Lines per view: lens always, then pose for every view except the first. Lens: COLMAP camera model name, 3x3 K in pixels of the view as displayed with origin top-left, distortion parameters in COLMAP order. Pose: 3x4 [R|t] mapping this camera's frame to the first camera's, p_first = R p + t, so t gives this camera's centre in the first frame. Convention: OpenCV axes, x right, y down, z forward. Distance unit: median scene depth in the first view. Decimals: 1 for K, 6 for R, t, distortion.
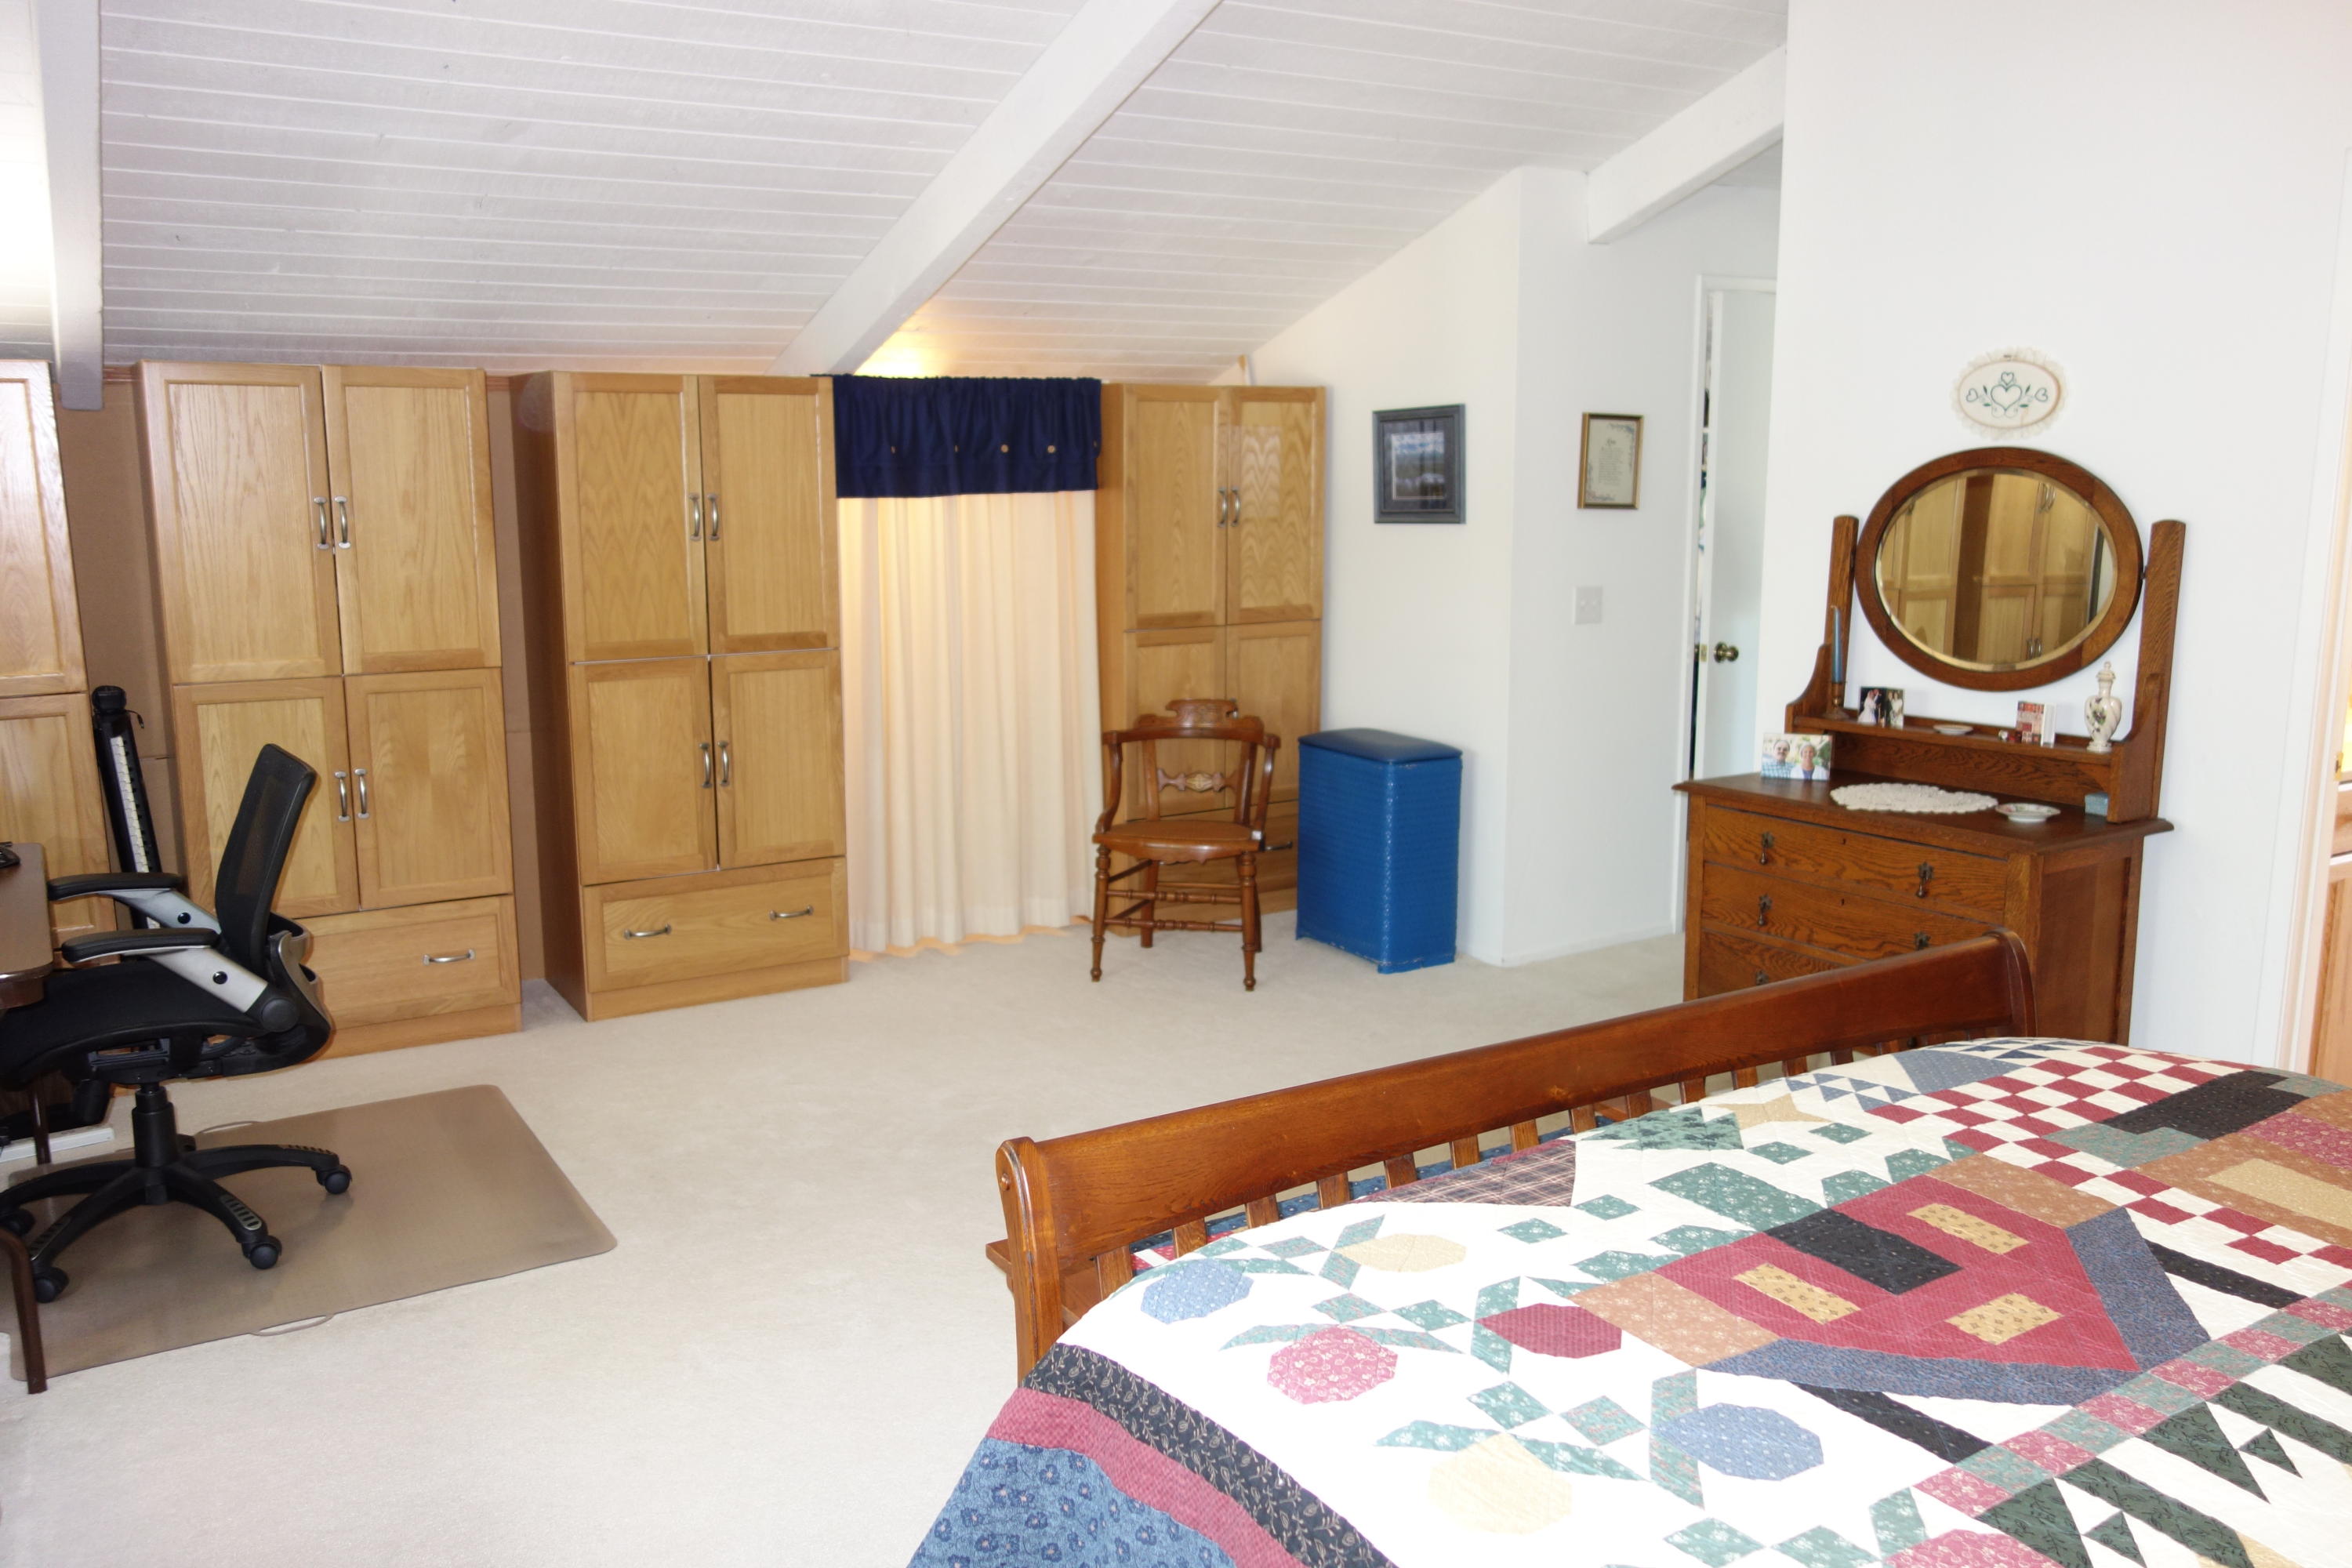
lens RADIAL K [[1862.4, 0, 1173.2], [0, 1862.4, 778.8], [0, 0, 1]] dist [0.003991, -0.002202]
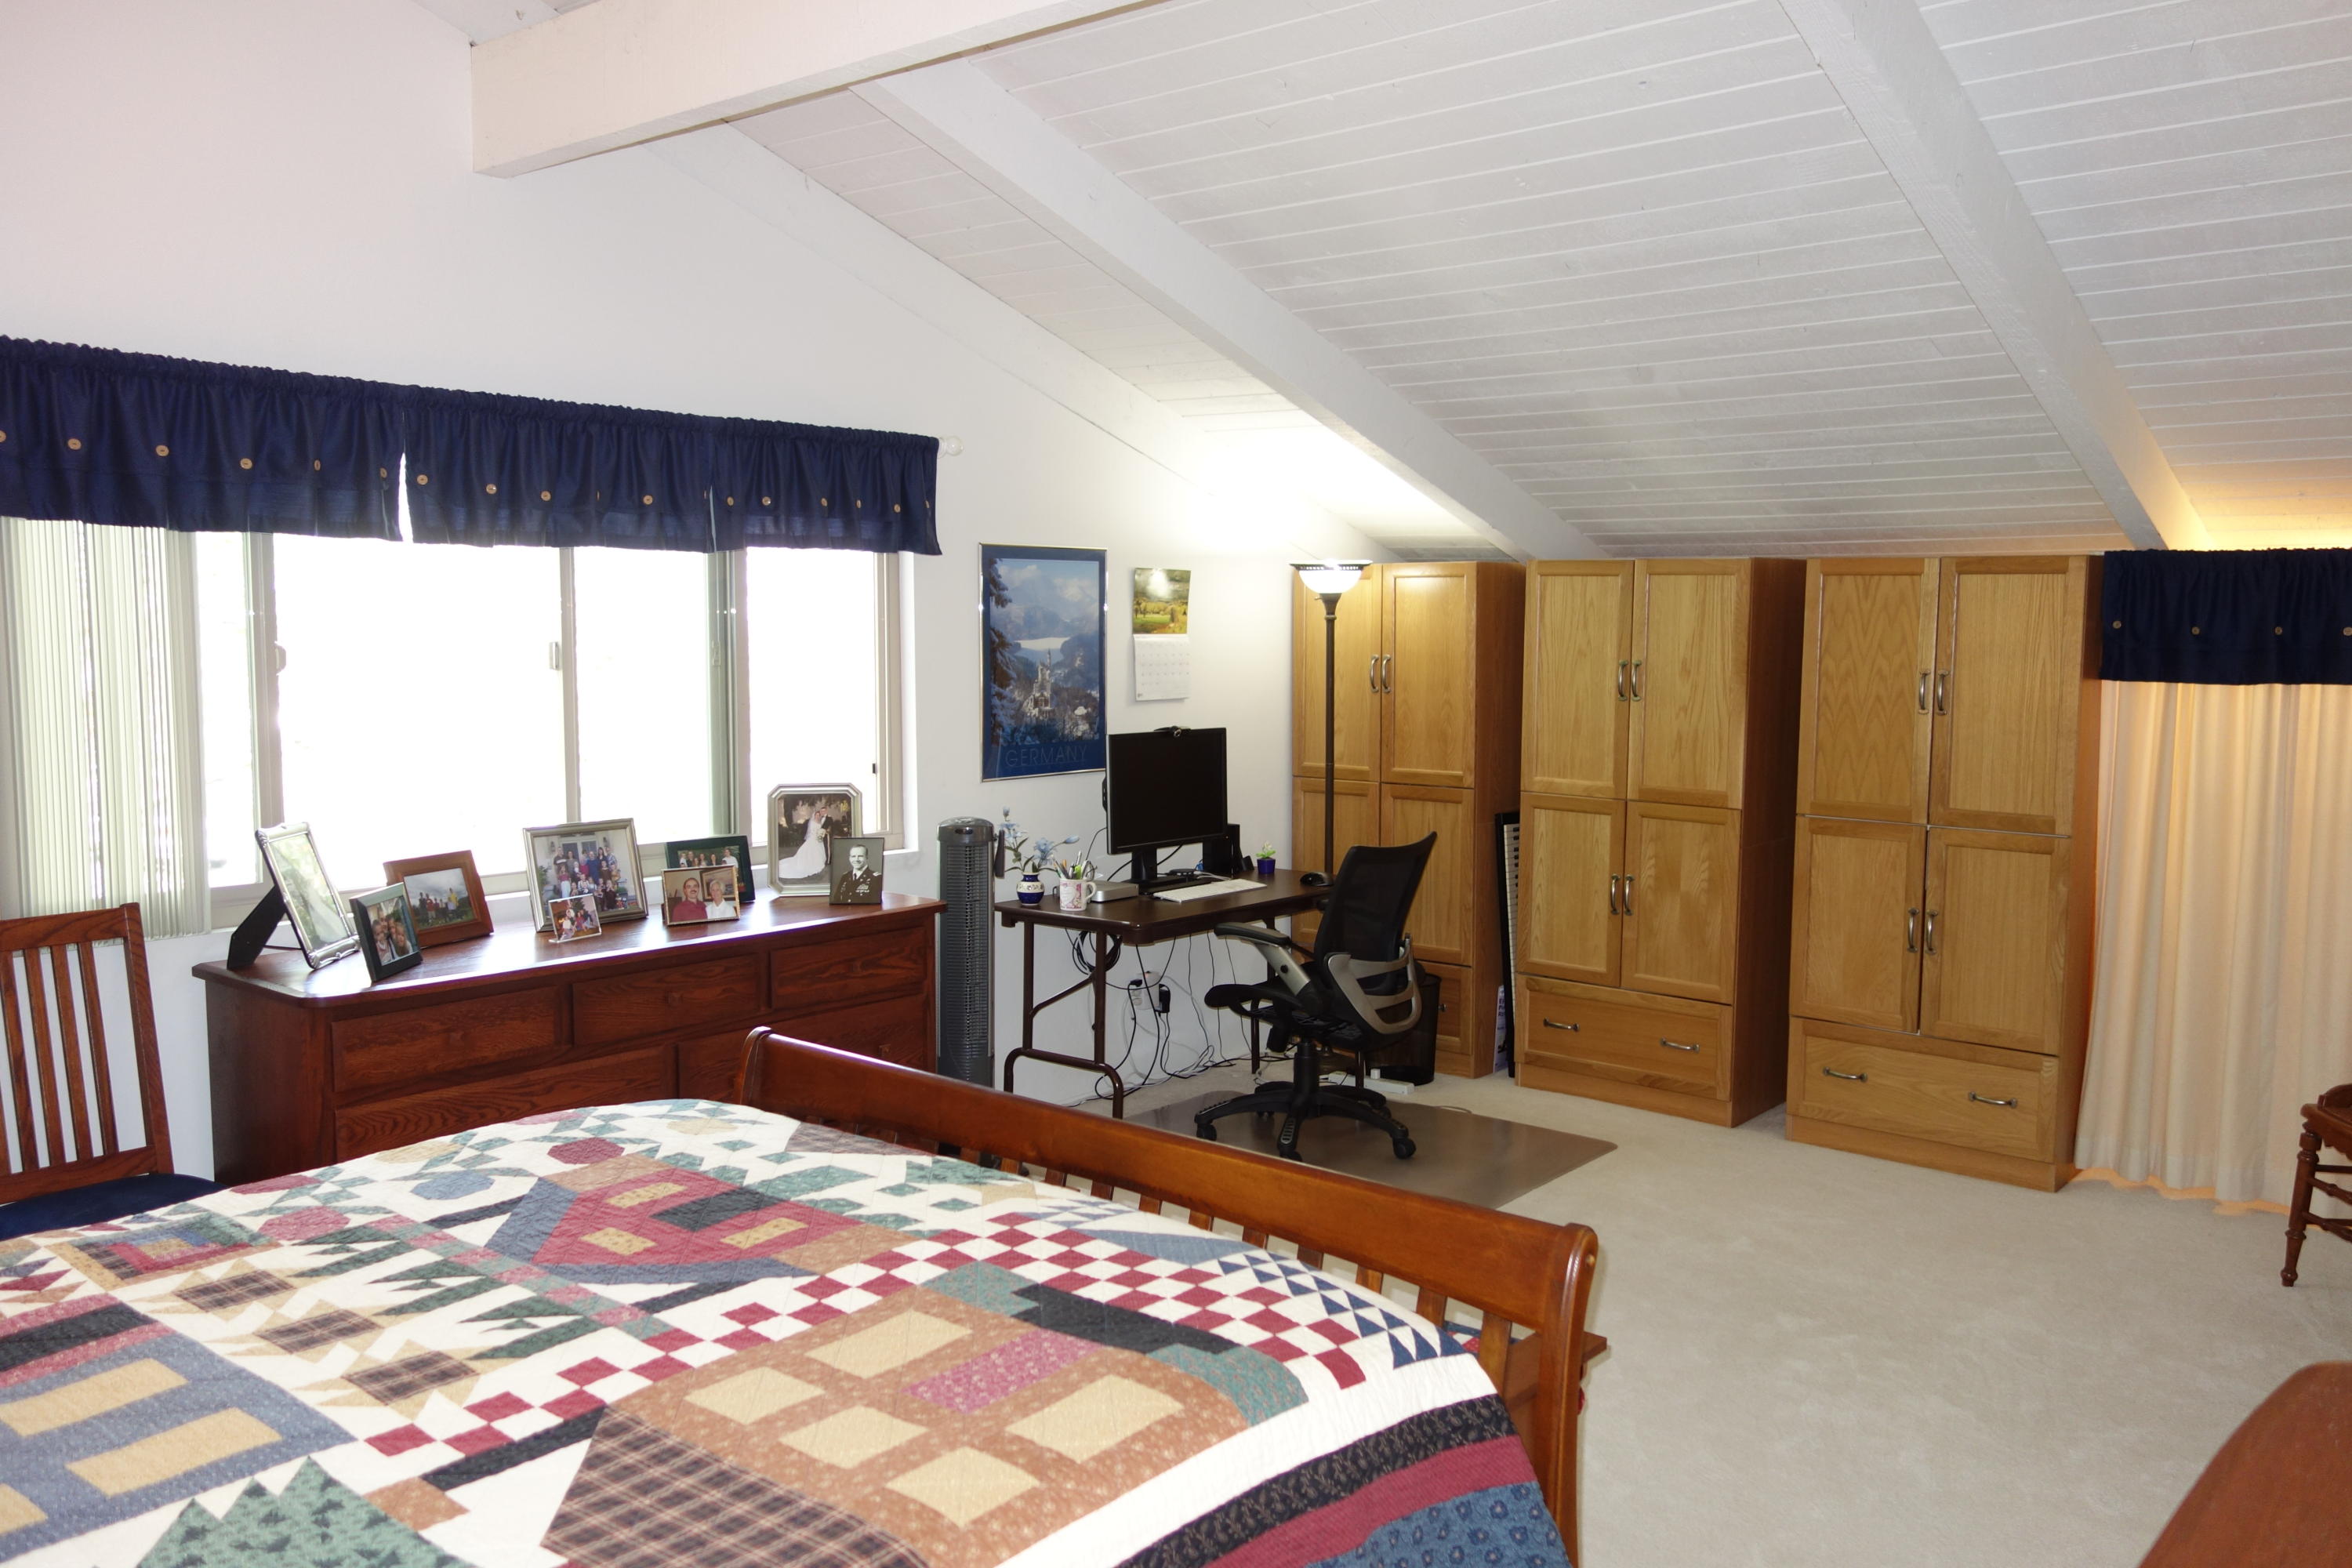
lens RADIAL K [[1862.4, 0, 1168.1], [0, 1862.4, 777.6], [0, 0, 1]] dist [0.003991, -0.002202]
pose [[0.308273, 0.090686, -0.946965, 0.633896], [-0.171380, 0.984453, 0.038486, -0.063844], [0.935733, 0.150427, 0.319022, 0.293285]]
